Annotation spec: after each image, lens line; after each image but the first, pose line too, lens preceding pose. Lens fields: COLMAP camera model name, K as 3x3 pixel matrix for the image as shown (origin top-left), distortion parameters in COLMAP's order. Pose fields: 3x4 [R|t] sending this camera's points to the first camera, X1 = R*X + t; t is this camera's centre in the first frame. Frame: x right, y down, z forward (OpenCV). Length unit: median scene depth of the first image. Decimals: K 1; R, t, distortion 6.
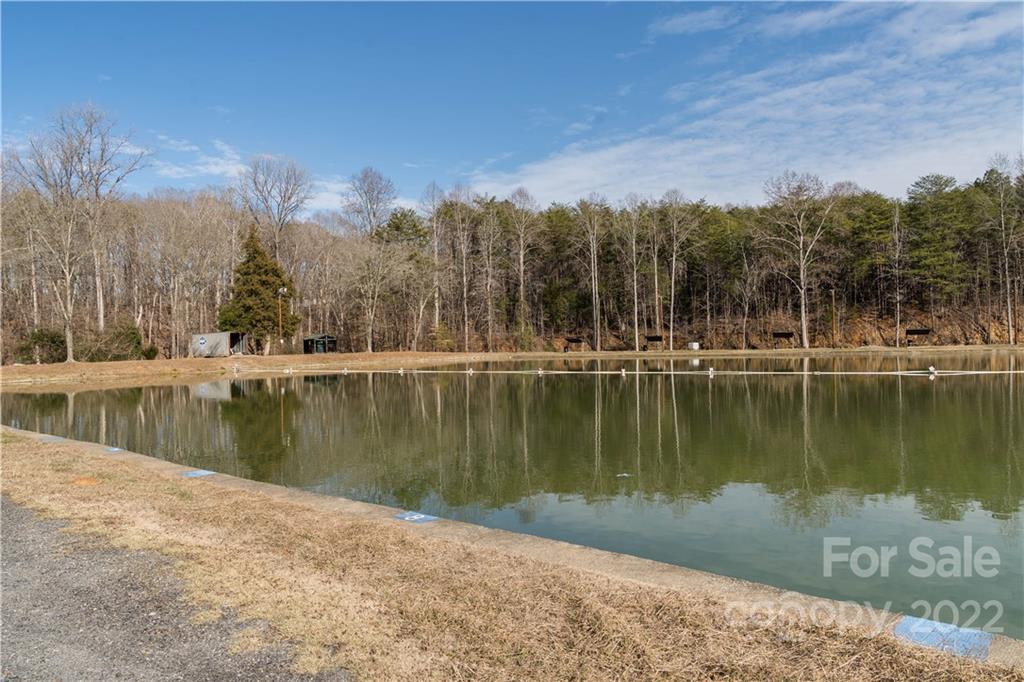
lens RADIAL K [[703.5, 0, 502.8], [0, 703.5, 333.3], [0, 0, 1]] dist [-0.024155, 0.012109]
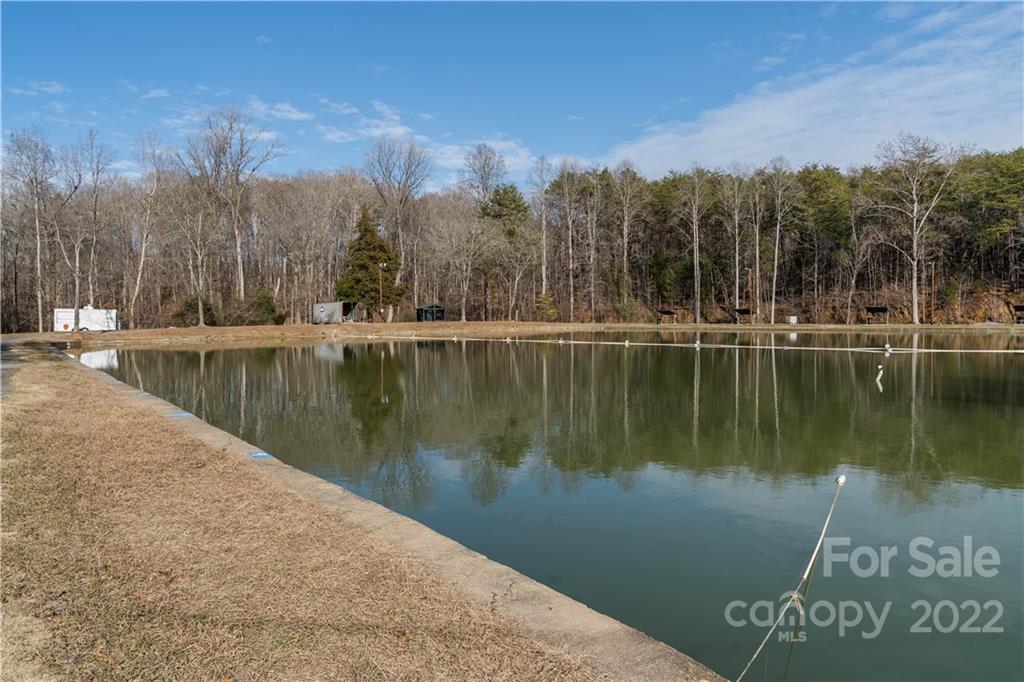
lens RADIAL K [[778.9, 0, 501.5], [0, 778.9, 347.2], [0, 0, 1]] dist [0.020422, 0.003354]
pose [[0.968876, 0.023420, -0.246435, 0.142867], [-0.008166, 0.997997, 0.062738, -0.008244], [0.247410, -0.058773, 0.967127, -0.138096]]
